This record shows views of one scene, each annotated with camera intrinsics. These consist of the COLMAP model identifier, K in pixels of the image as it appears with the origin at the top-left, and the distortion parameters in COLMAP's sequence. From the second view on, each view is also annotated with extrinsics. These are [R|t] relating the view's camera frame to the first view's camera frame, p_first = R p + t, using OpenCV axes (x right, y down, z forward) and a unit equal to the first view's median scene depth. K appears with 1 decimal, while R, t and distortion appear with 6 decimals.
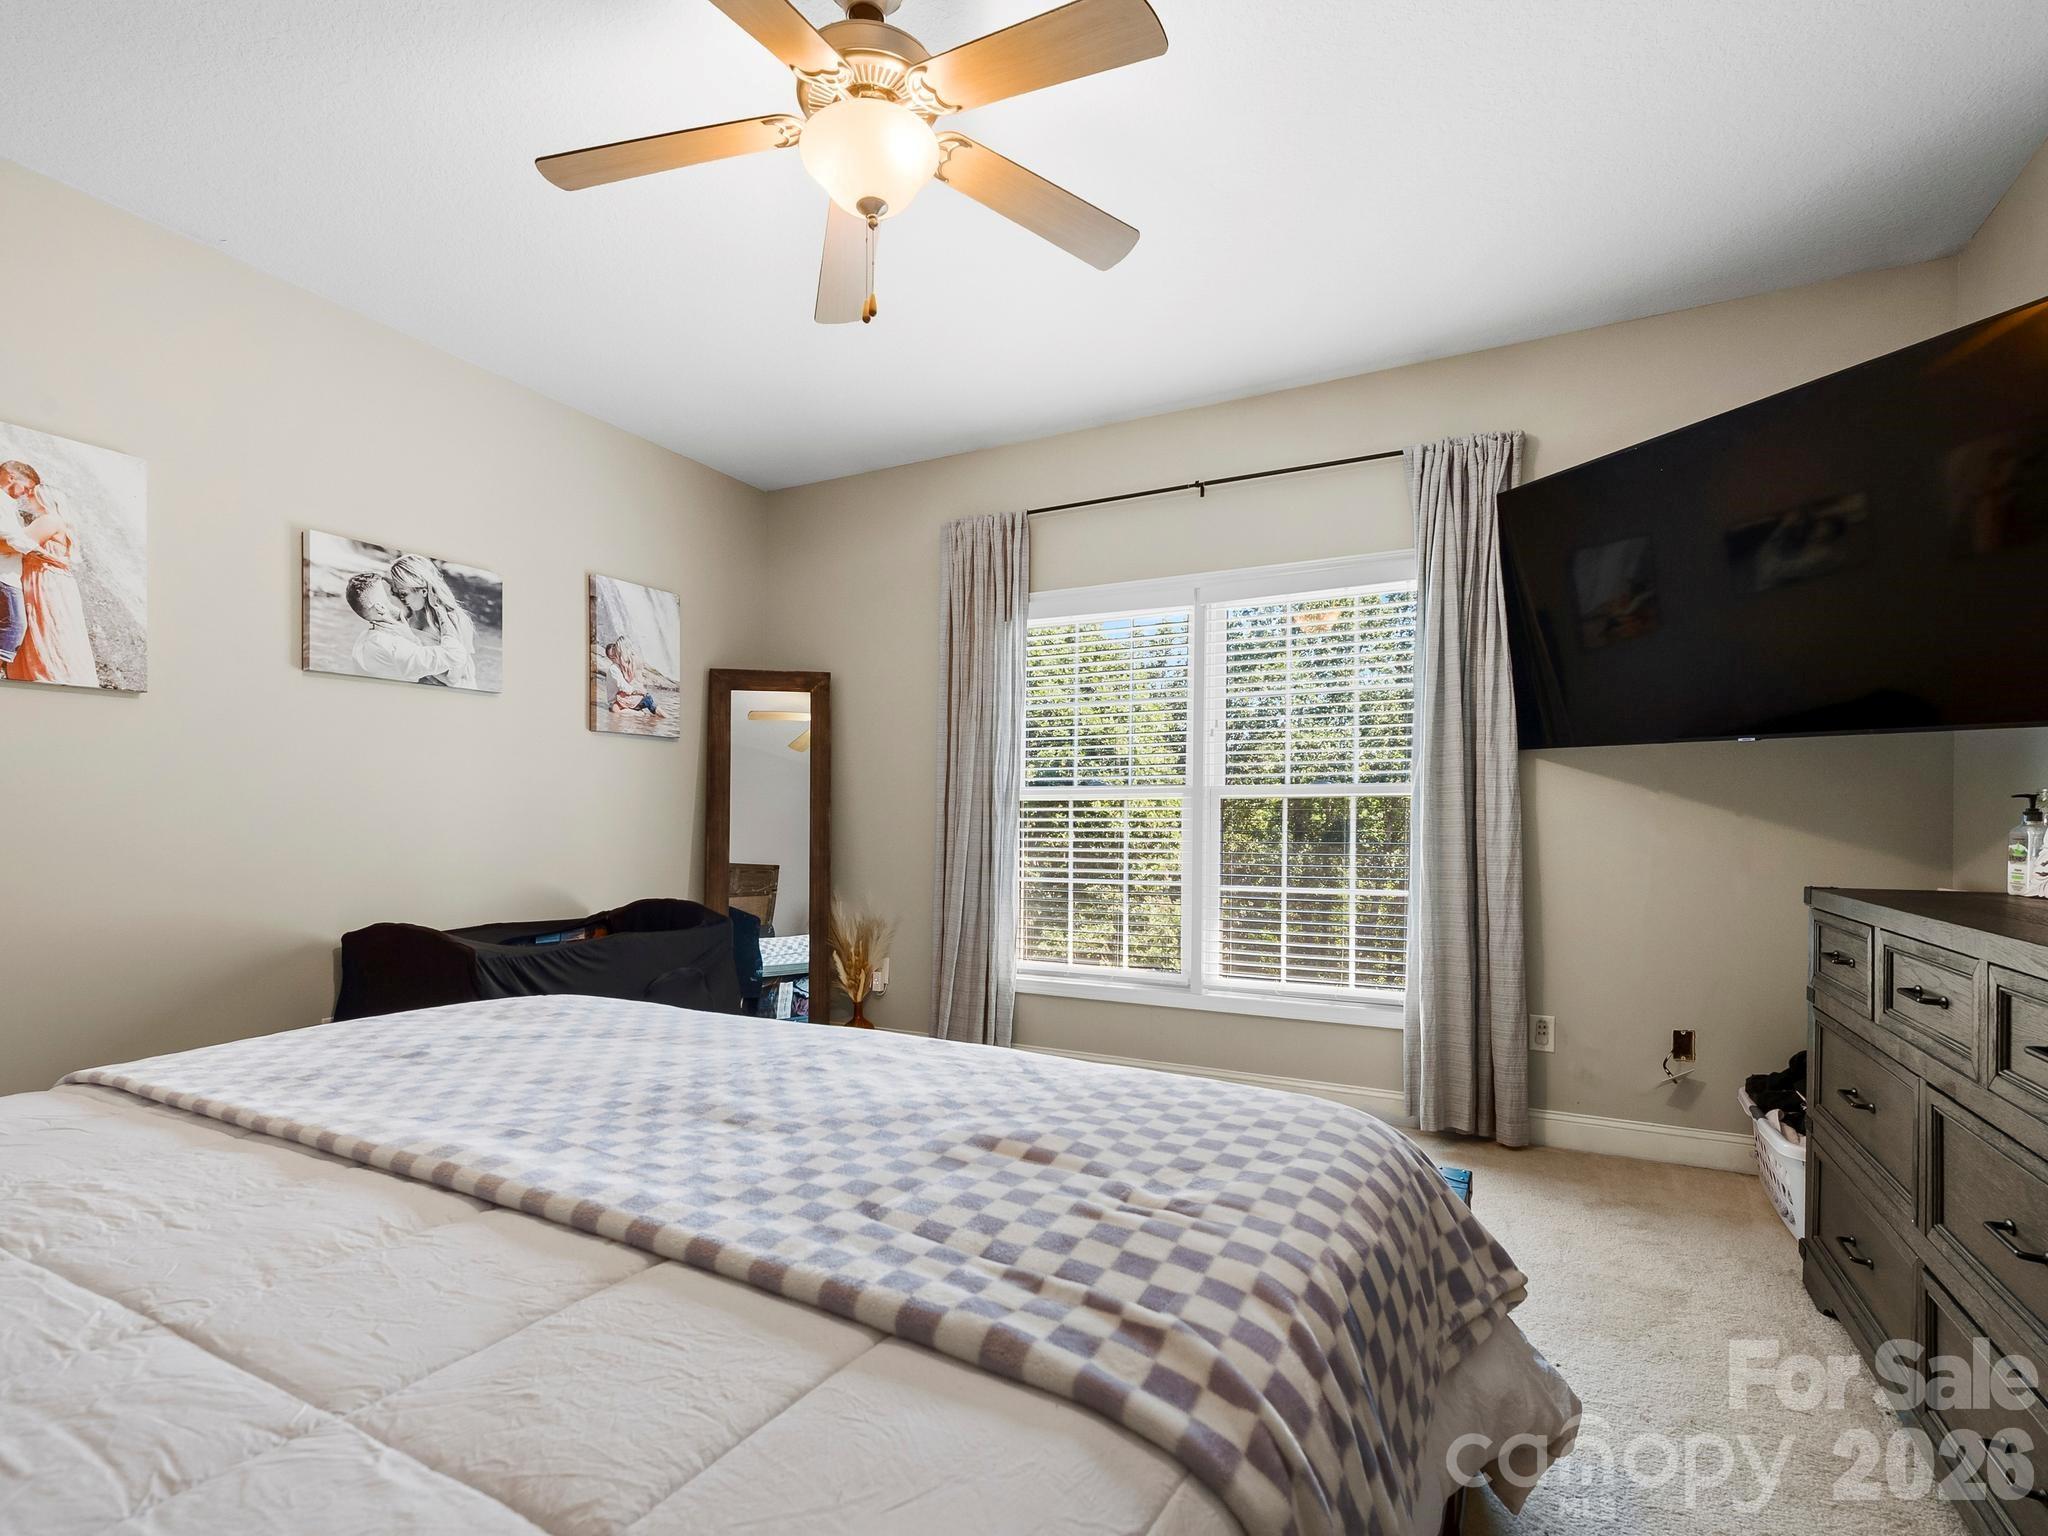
lens RADIAL K [[967.2, 0, 1026.9], [0, 967.2, 827.7], [0, 0, 1]] dist [0.012863, -0.005483]
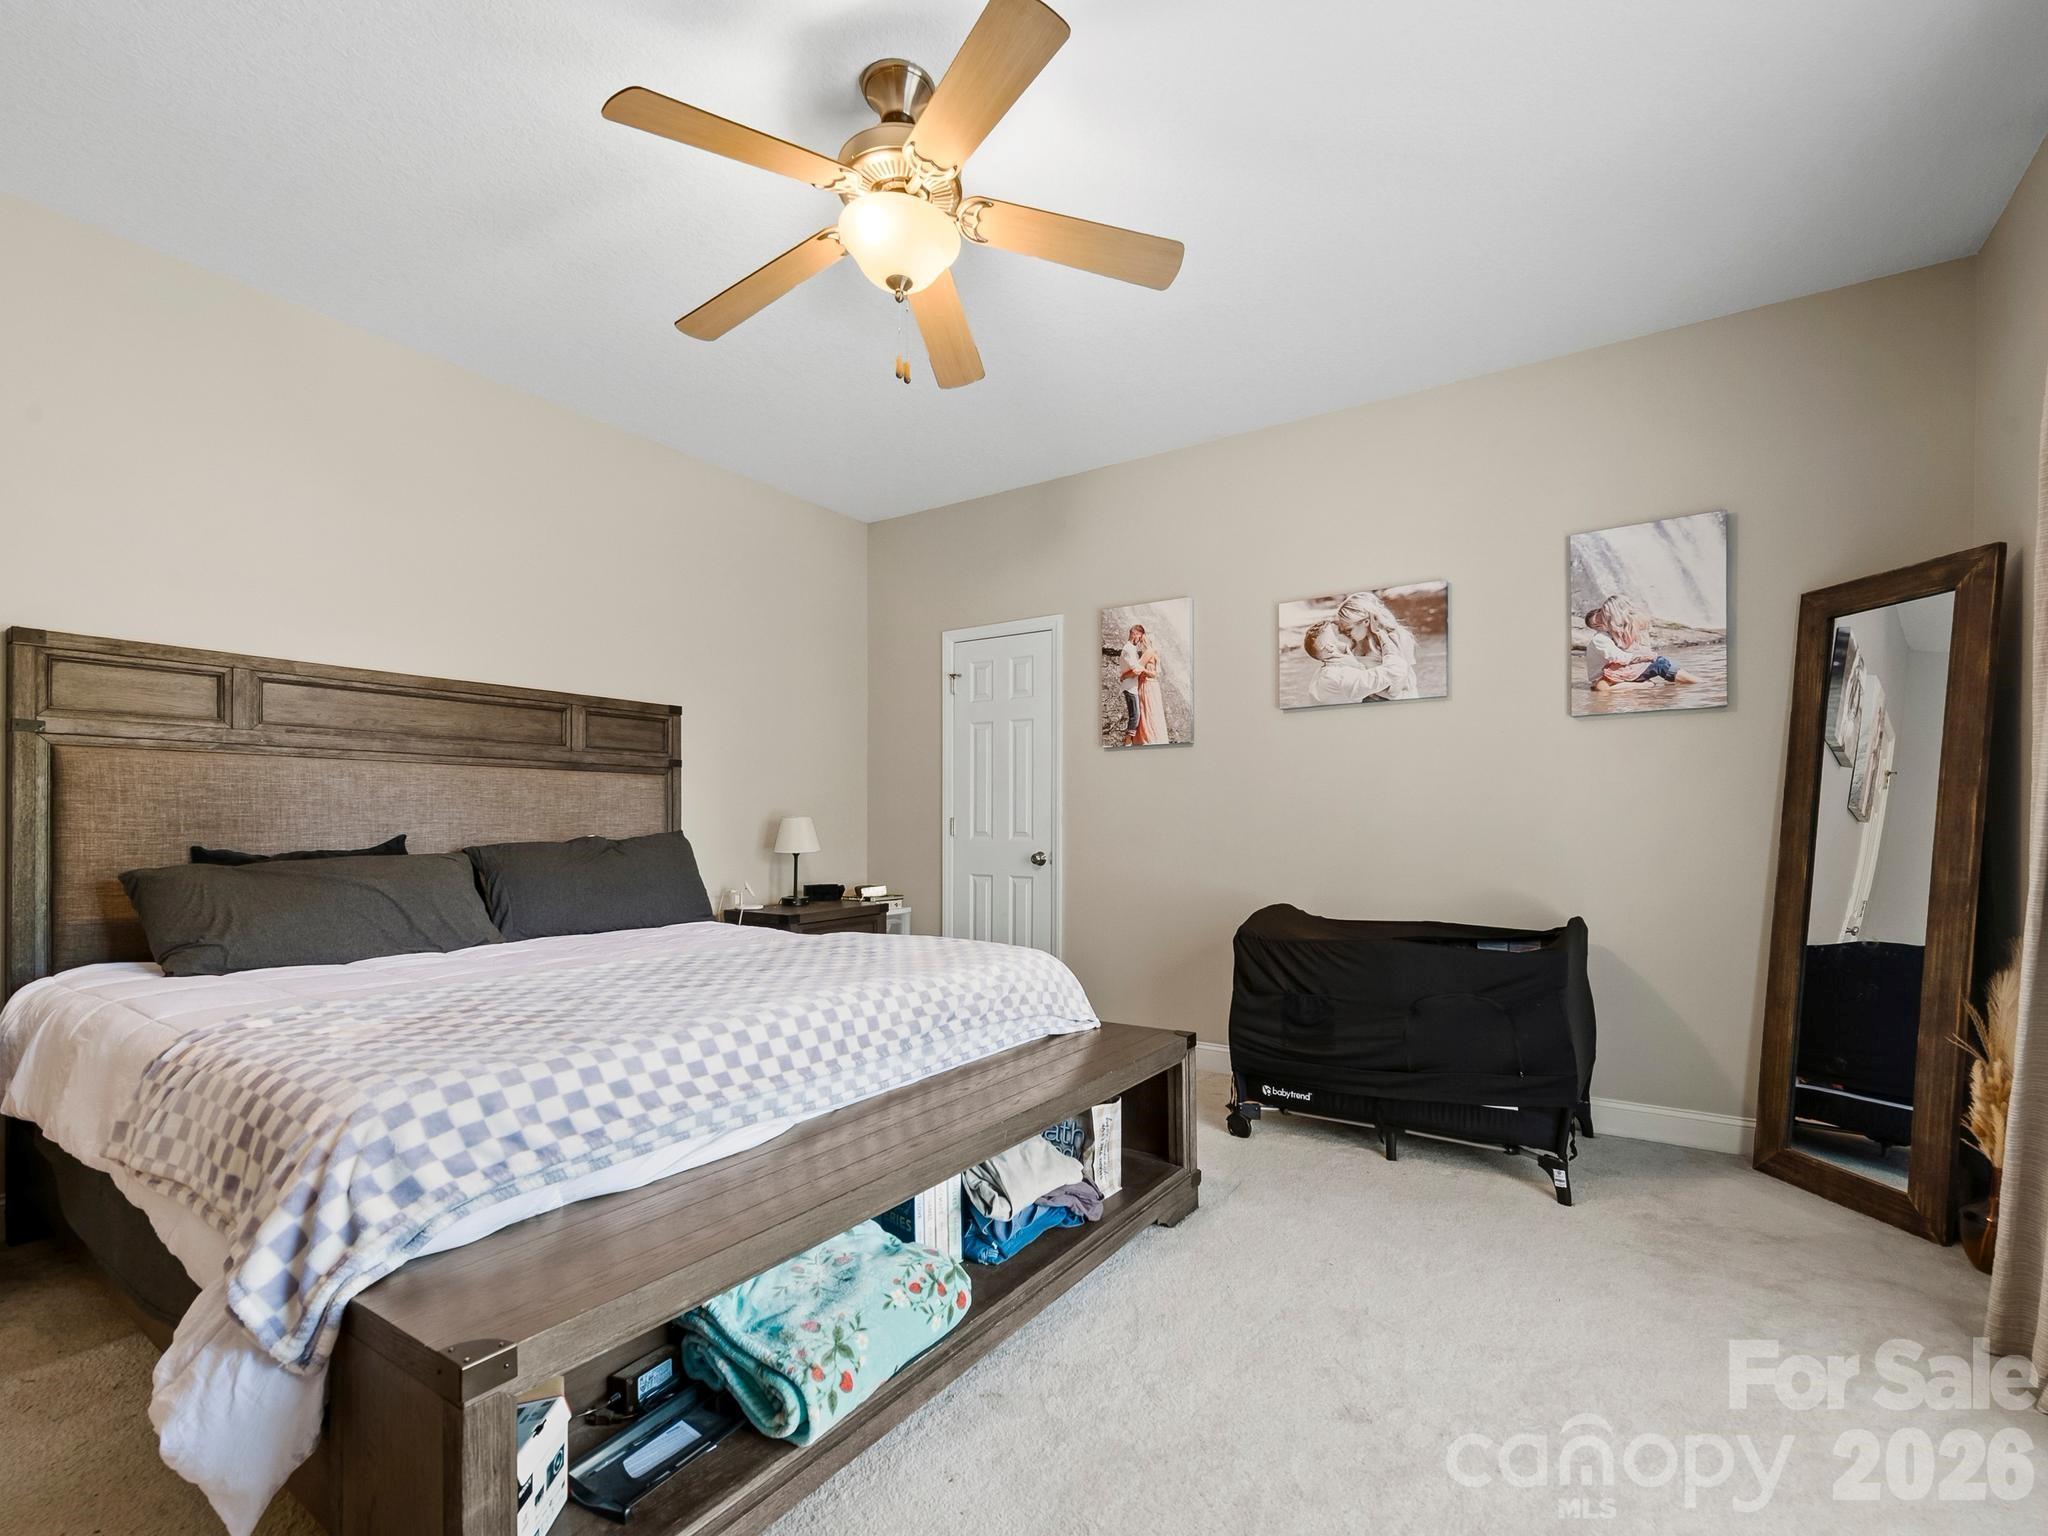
lens RADIAL K [[924.7, 0, 987.0], [0, 924.7, 819.7], [0, 0, 1]] dist [0.010496, -0.001696]
pose [[-0.115352, -0.007184, -0.993299, 0.435064], [-0.002484, 0.999973, -0.006944, -0.000973], [0.993322, 0.001666, -0.115367, 0.575978]]
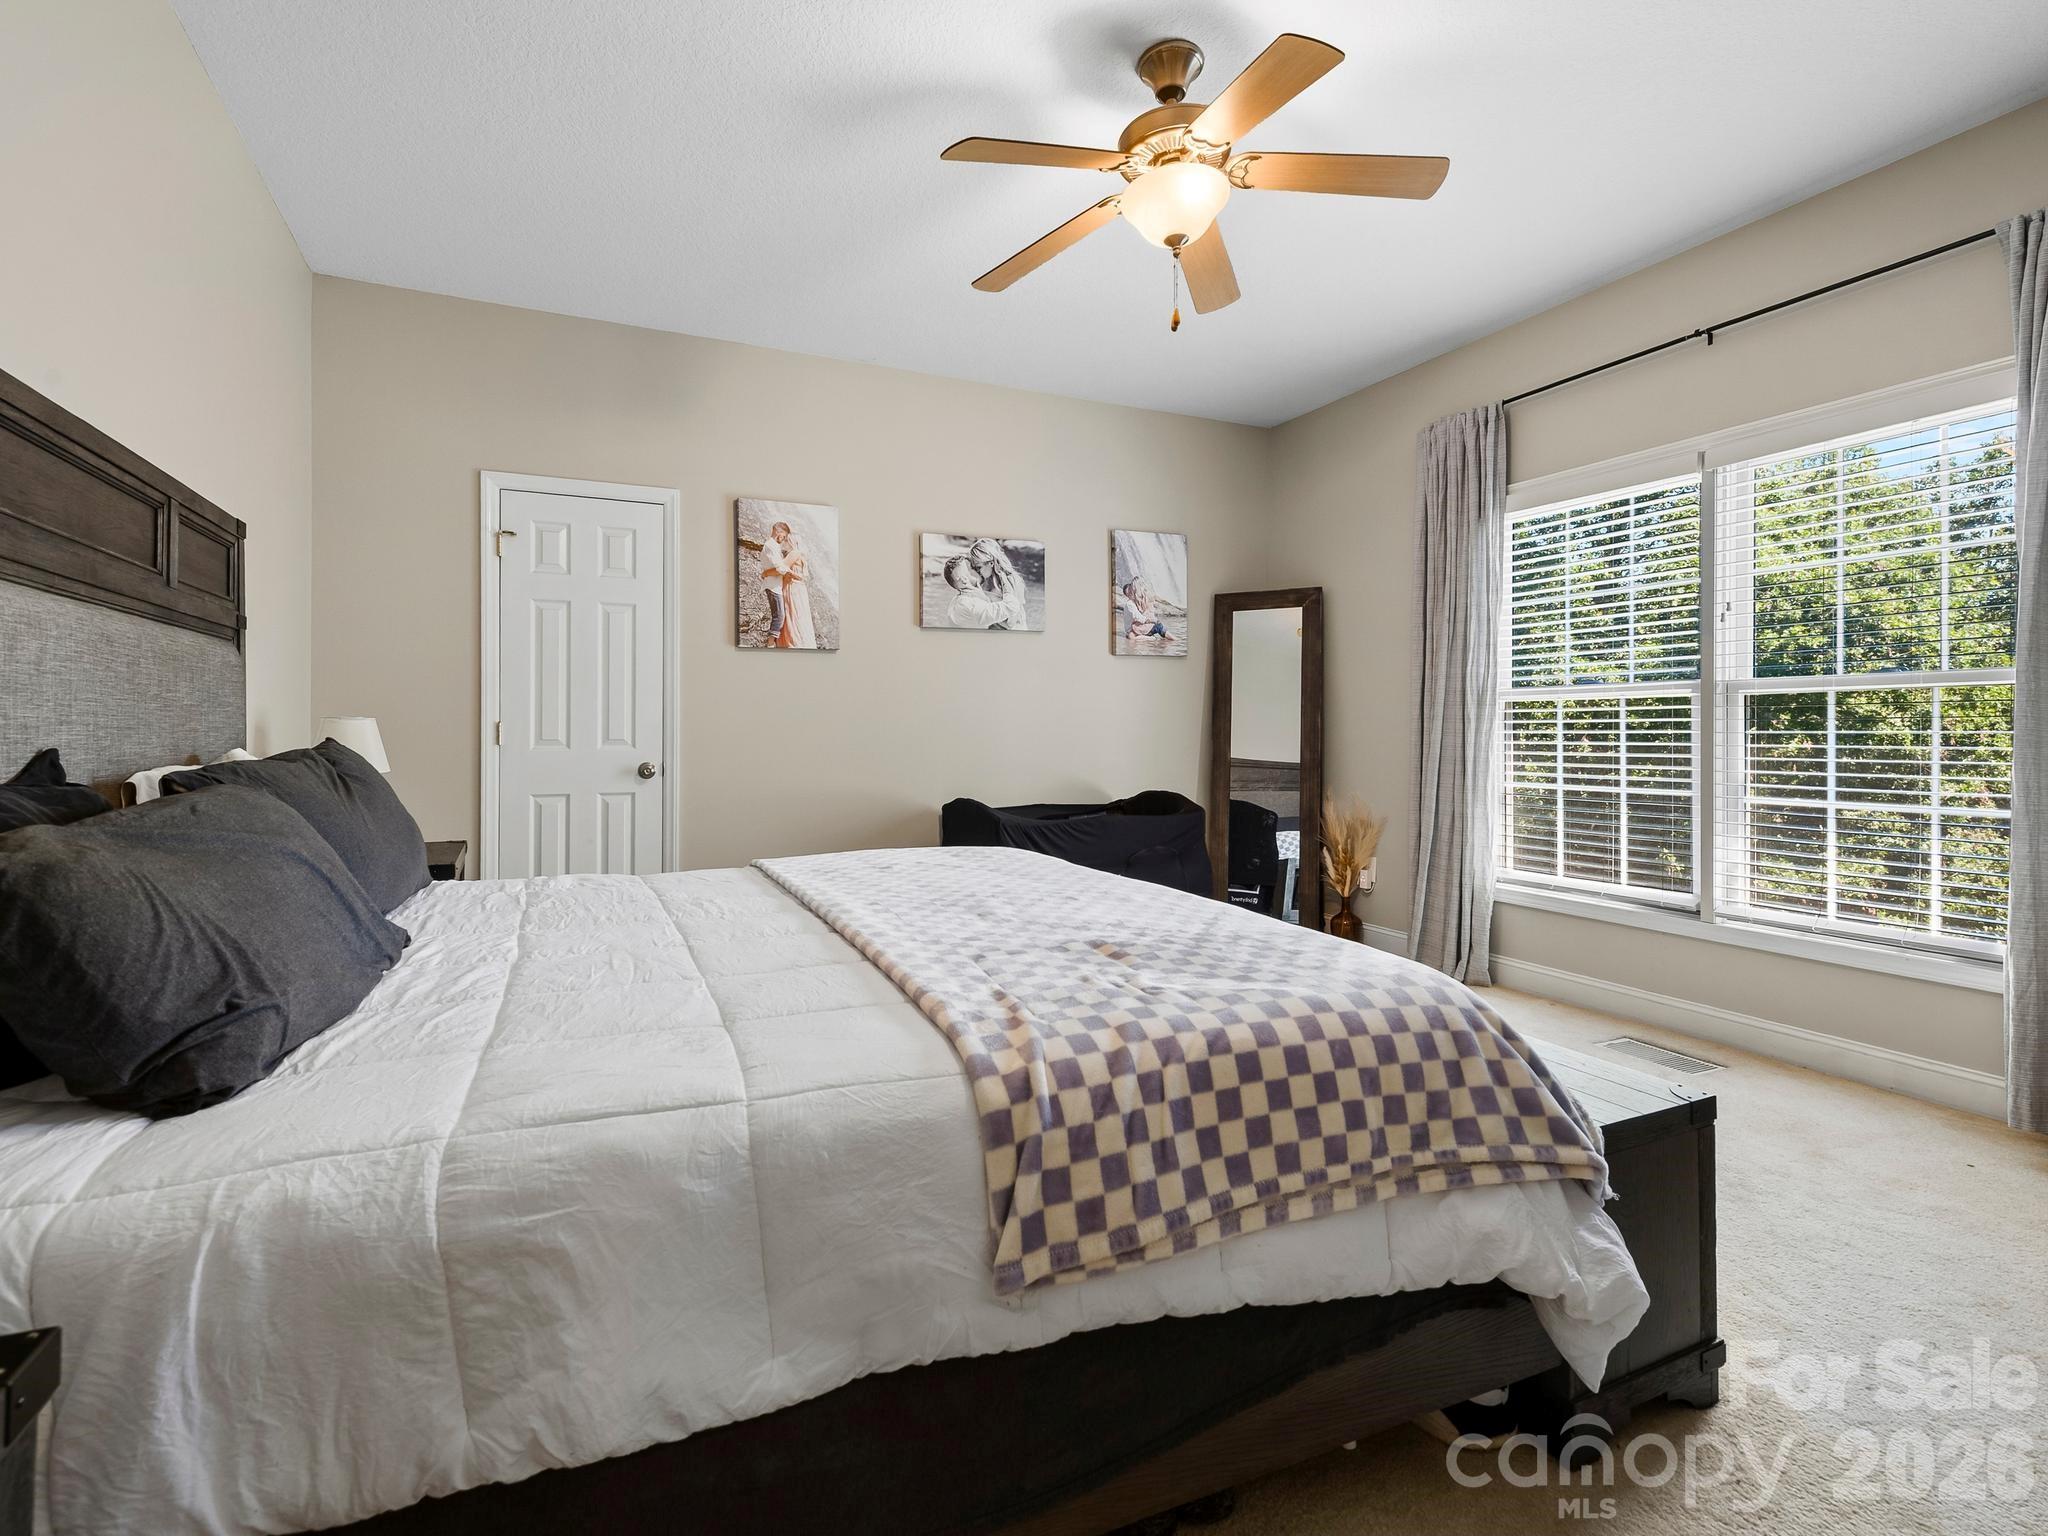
lens RADIAL K [[967.2, 0, 1009.9], [0, 967.2, 731.4], [0, 0, 1]] dist [0.012863, -0.005483]
pose [[0.785557, -0.005385, -0.618766, 0.218512], [0.003229, 0.999984, -0.004603, 0.003875], [0.618781, 0.001617, 0.785562, -0.063354]]
